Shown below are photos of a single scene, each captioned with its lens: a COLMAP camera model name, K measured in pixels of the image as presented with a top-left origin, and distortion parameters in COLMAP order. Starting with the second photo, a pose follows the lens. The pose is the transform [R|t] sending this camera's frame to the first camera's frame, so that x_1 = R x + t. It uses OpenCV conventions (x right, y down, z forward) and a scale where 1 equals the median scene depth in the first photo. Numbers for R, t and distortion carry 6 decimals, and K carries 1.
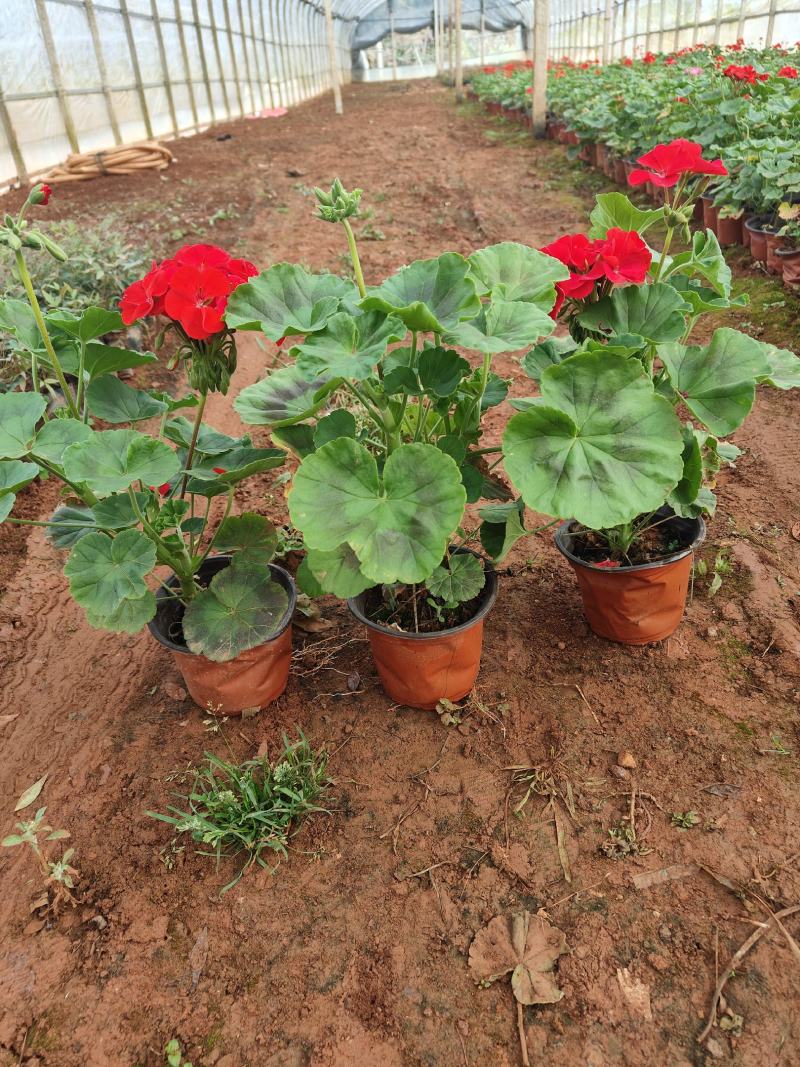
lens RADIAL K [[716.7, 0, 401.8], [0, 716.7, 535.2], [0, 0, 1]] dist [-0.002905, 0.004982]
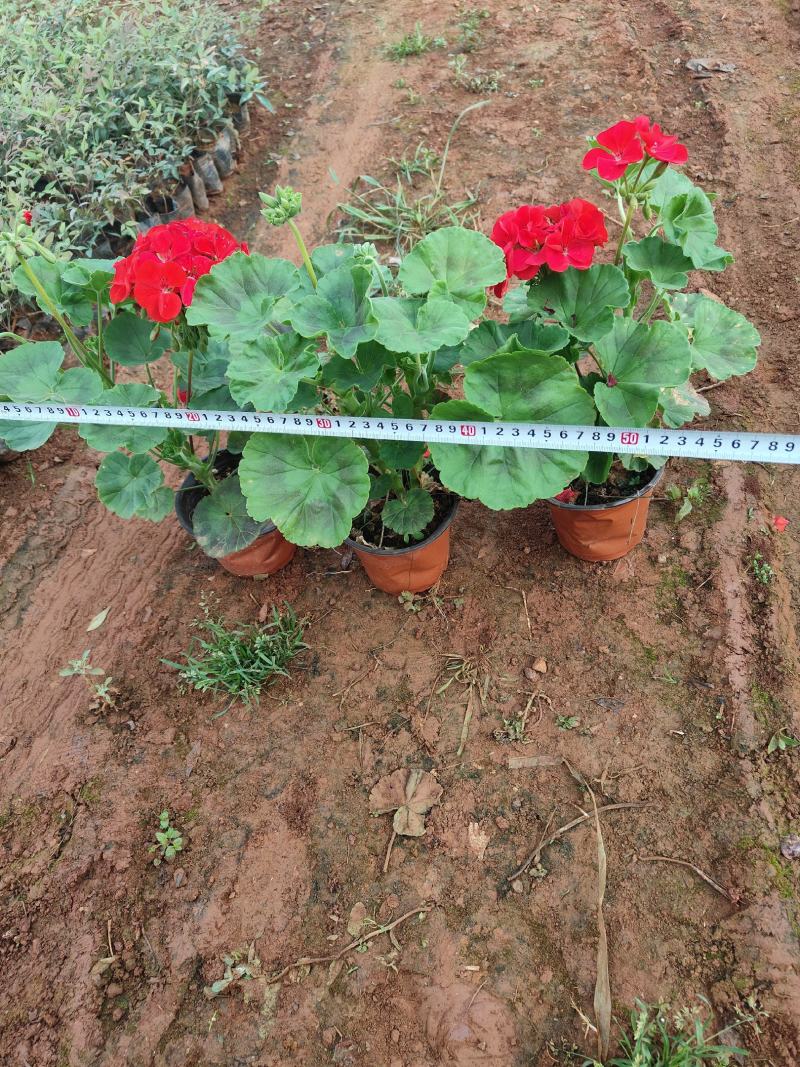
lens RADIAL K [[706.6, 0, 400.0], [0, 706.6, 533.5], [0, 0, 1]] dist [0.000430, 0.001029]
pose [[0.980195, 0.118025, -0.159021, 0.271261], [-0.062800, 0.946806, 0.315617, -0.289297], [0.187813, -0.299380, 0.935467, -0.110008]]
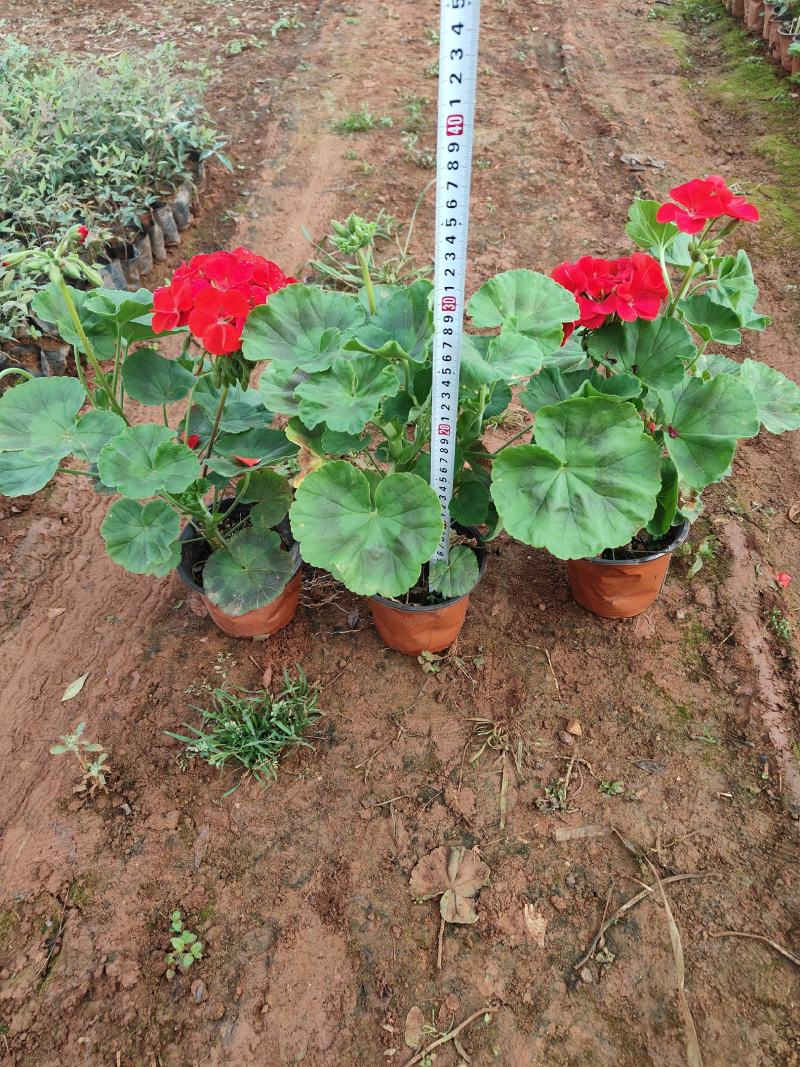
lens RADIAL K [[706.6, 0, 400.0], [0, 706.6, 533.5], [0, 0, 1]] dist [0.000430, 0.001029]
pose [[0.992647, 0.112868, -0.043726, 0.053757], [-0.100625, 0.970262, 0.220149, -0.236782], [0.067273, -0.214130, 0.974486, -0.072908]]
